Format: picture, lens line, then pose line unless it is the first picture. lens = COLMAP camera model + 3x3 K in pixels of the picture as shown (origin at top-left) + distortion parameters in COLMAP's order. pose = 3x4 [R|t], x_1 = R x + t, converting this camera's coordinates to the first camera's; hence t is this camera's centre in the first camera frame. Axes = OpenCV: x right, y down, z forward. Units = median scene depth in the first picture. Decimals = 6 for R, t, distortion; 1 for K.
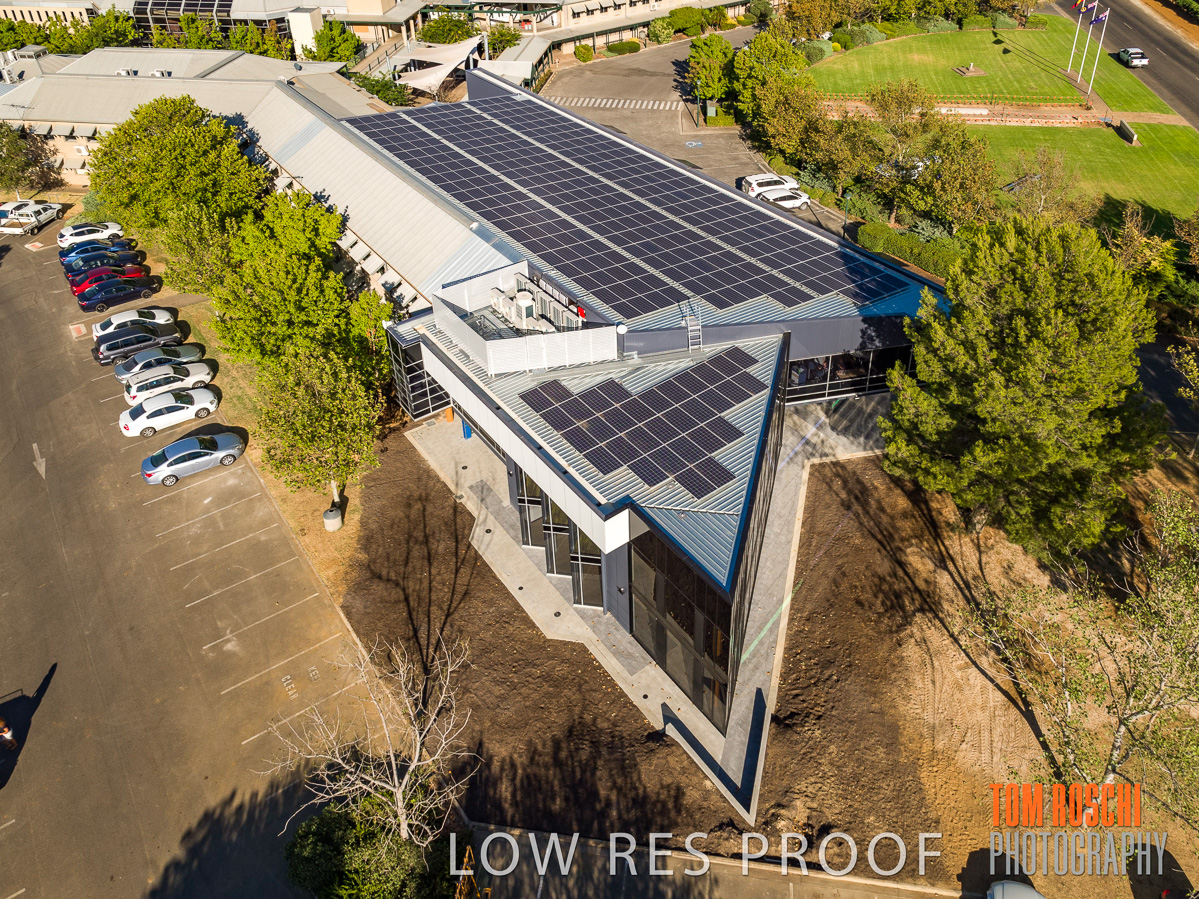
lens RADIAL K [[844.4, 0, 599.7], [0, 844.4, 292.2], [0, 0, 1]] dist [-0.000003, 0.003582]
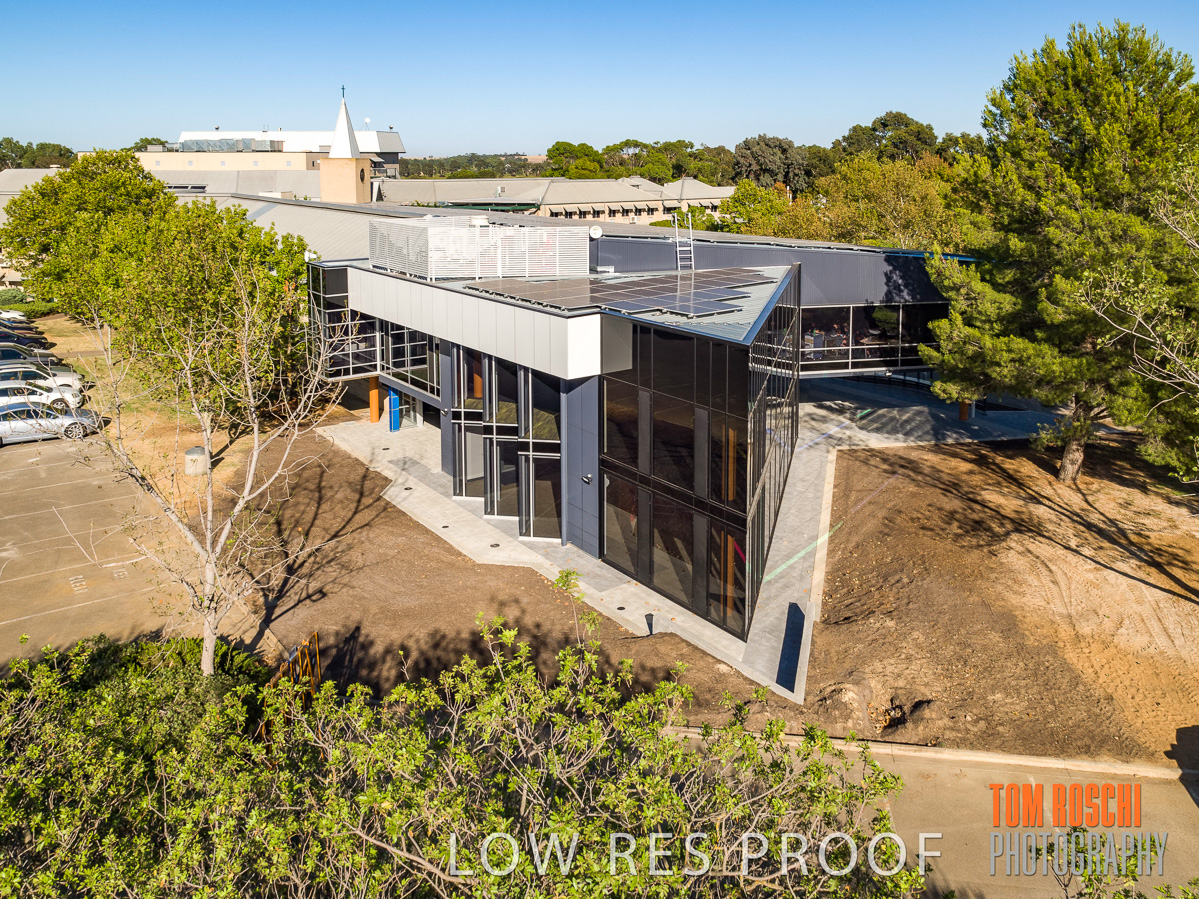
lens RADIAL K [[886.6, 0, 592.1], [0, 886.6, 337.6], [0, 0, 1]] dist [0.006786, 0.001490]
pose [[0.999544, 0.027099, 0.013332, 0.012884], [-0.020020, 0.925046, -0.379328, 0.423528], [-0.022612, 0.378888, 0.925166, 0.219763]]
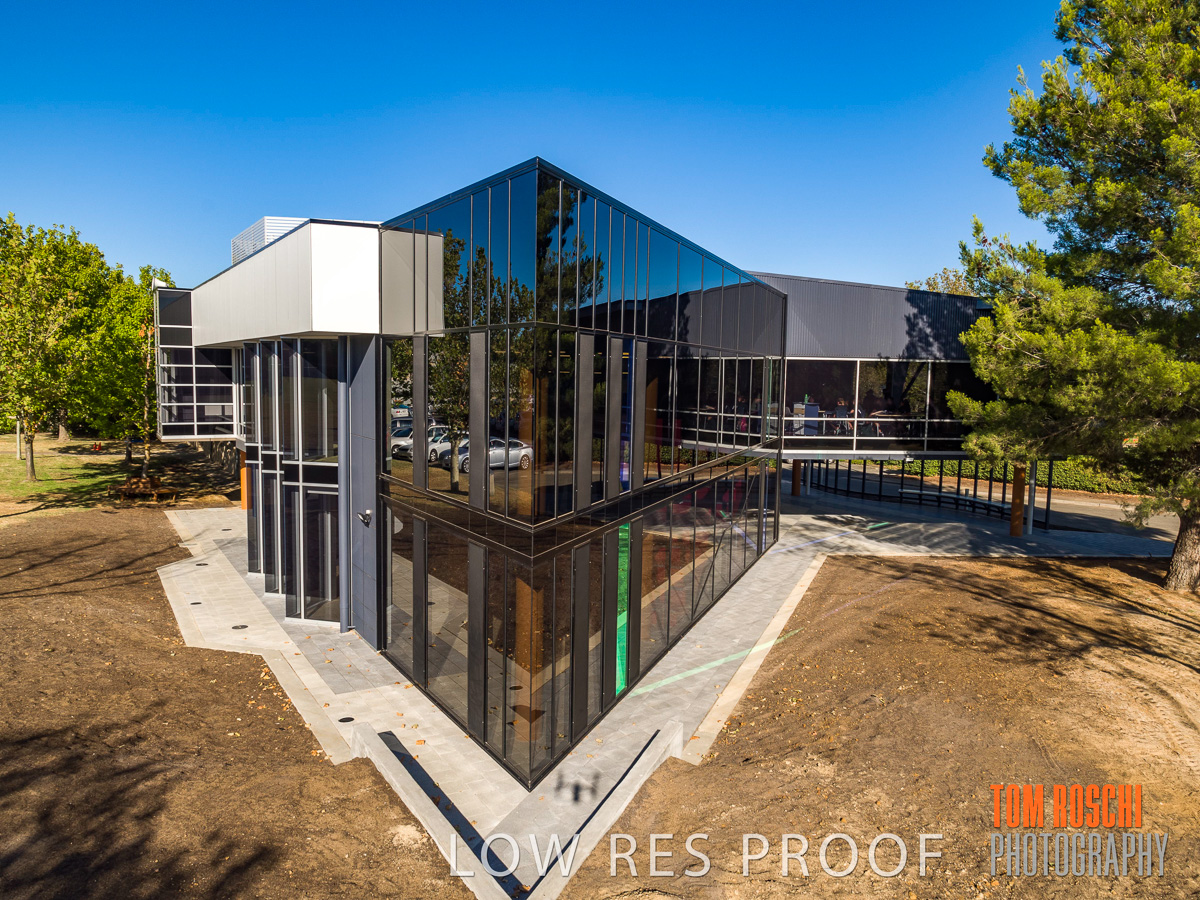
lens RADIAL K [[816.3, 0, 588.4], [0, 816.3, 516.4], [0, 0, 1]] dist [0.003361, 0.001585]
pose [[0.994101, 0.065321, -0.086581, 0.140917], [-0.095023, 0.909392, -0.404941, 0.412244], [0.052285, 0.410780, 0.910234, 0.505083]]
